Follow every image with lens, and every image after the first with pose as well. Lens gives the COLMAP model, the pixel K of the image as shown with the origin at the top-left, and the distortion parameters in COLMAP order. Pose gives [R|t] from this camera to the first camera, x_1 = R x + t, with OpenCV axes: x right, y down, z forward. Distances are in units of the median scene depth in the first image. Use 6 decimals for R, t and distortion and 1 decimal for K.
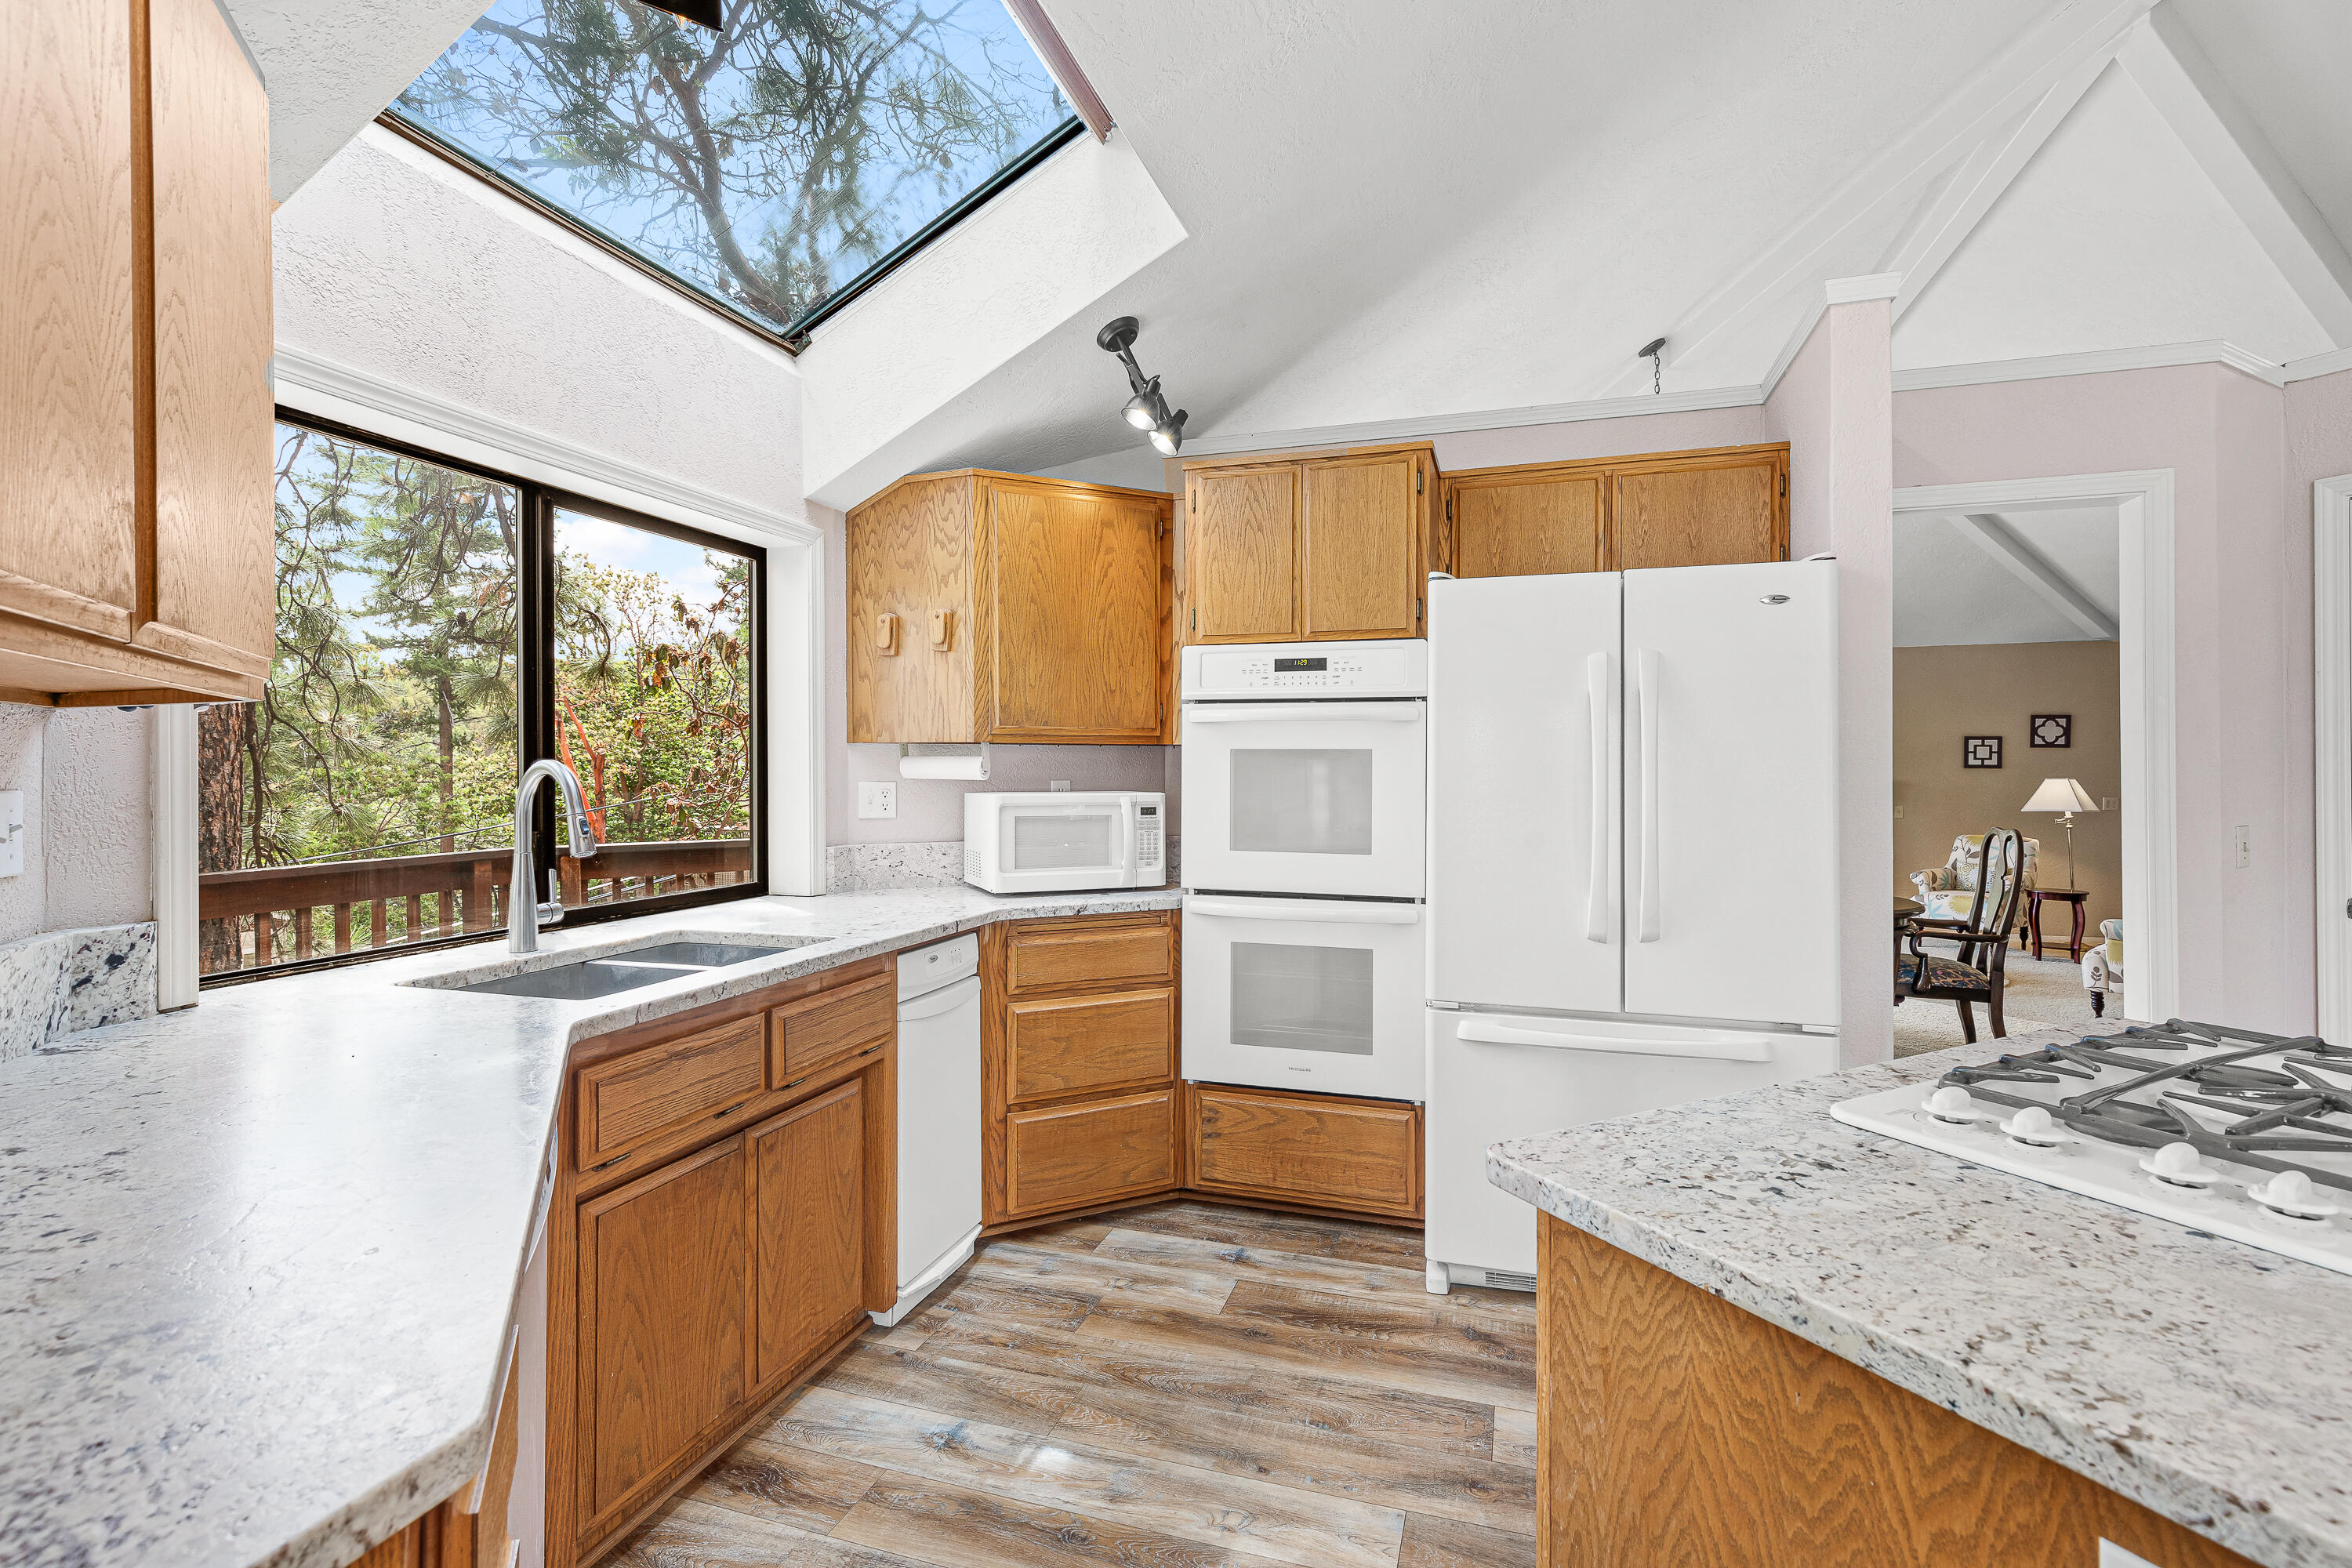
lens RADIAL K [[1062.7, 0, 1177.7], [0, 1062.7, 778.7], [0, 0, 1]] dist [0.001190, -0.000005]
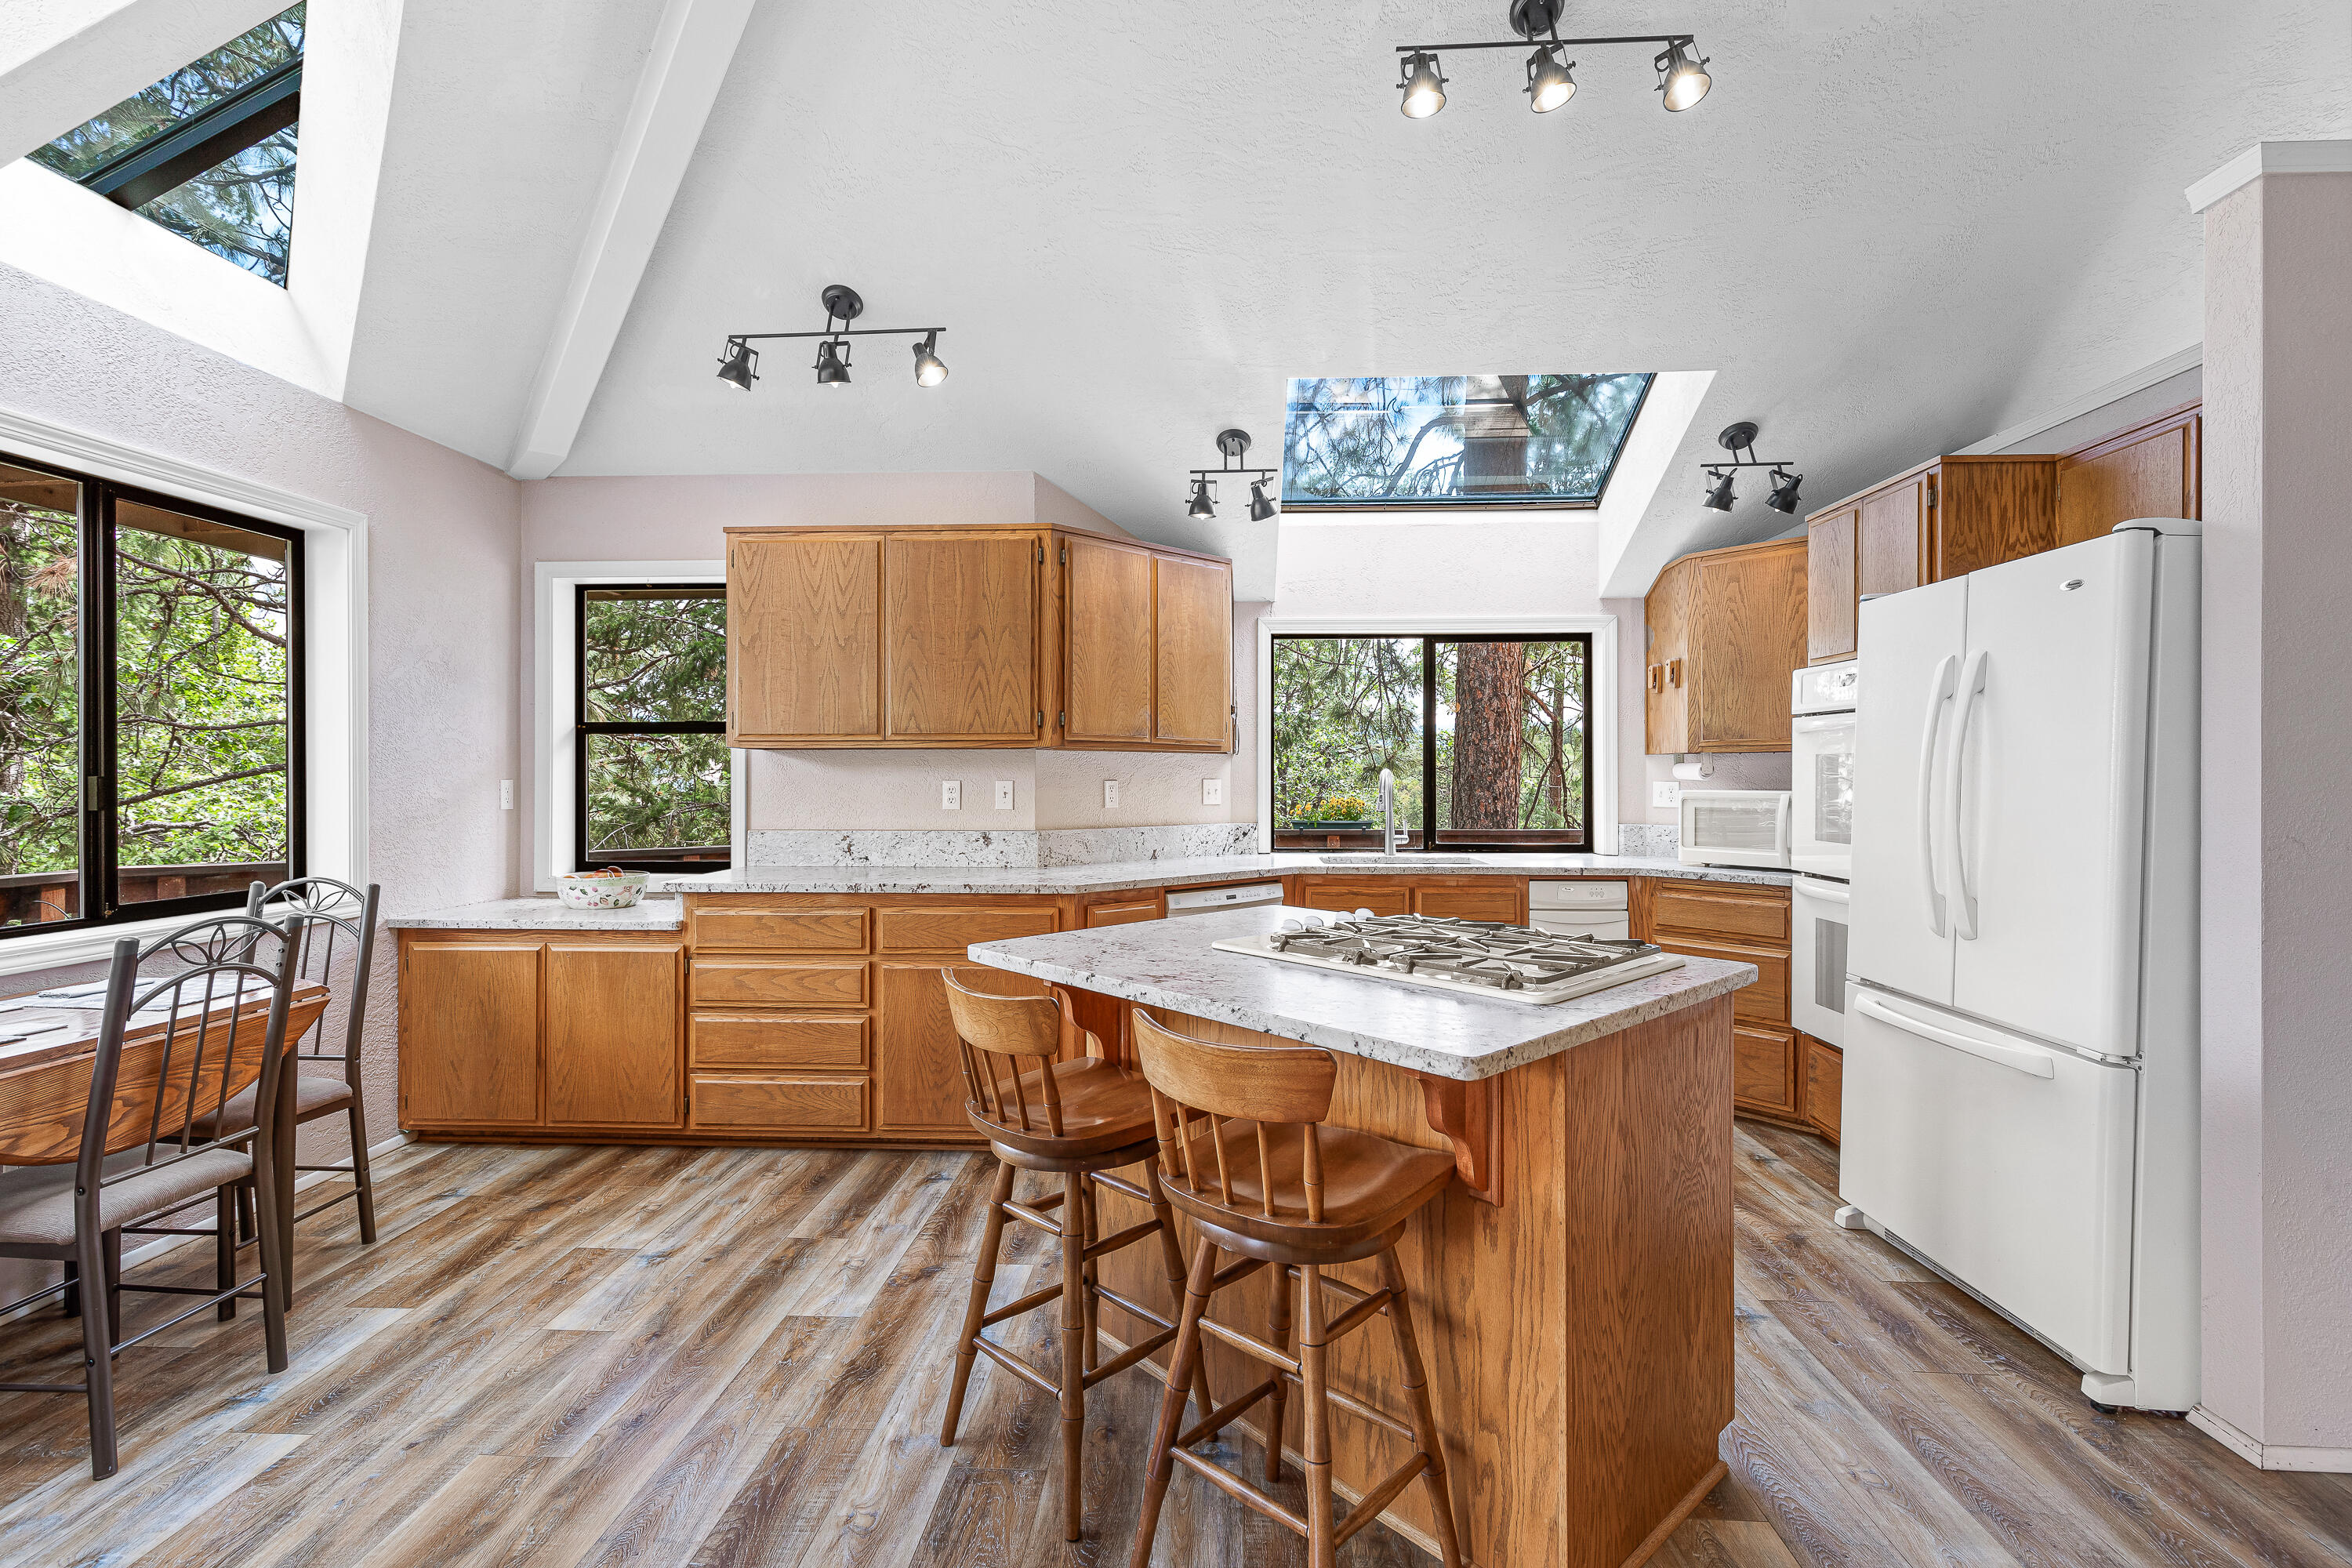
lens RADIAL K [[1062.7, 0, 1175.1], [0, 1062.7, 783.7], [0, 0, 1]] dist [0.001190, -0.000005]
pose [[0.248920, 0.005883, -0.968506, 1.004967], [-0.005804, 0.999973, 0.004583, 0.003309], [0.968507, 0.004480, 0.248947, 0.010938]]
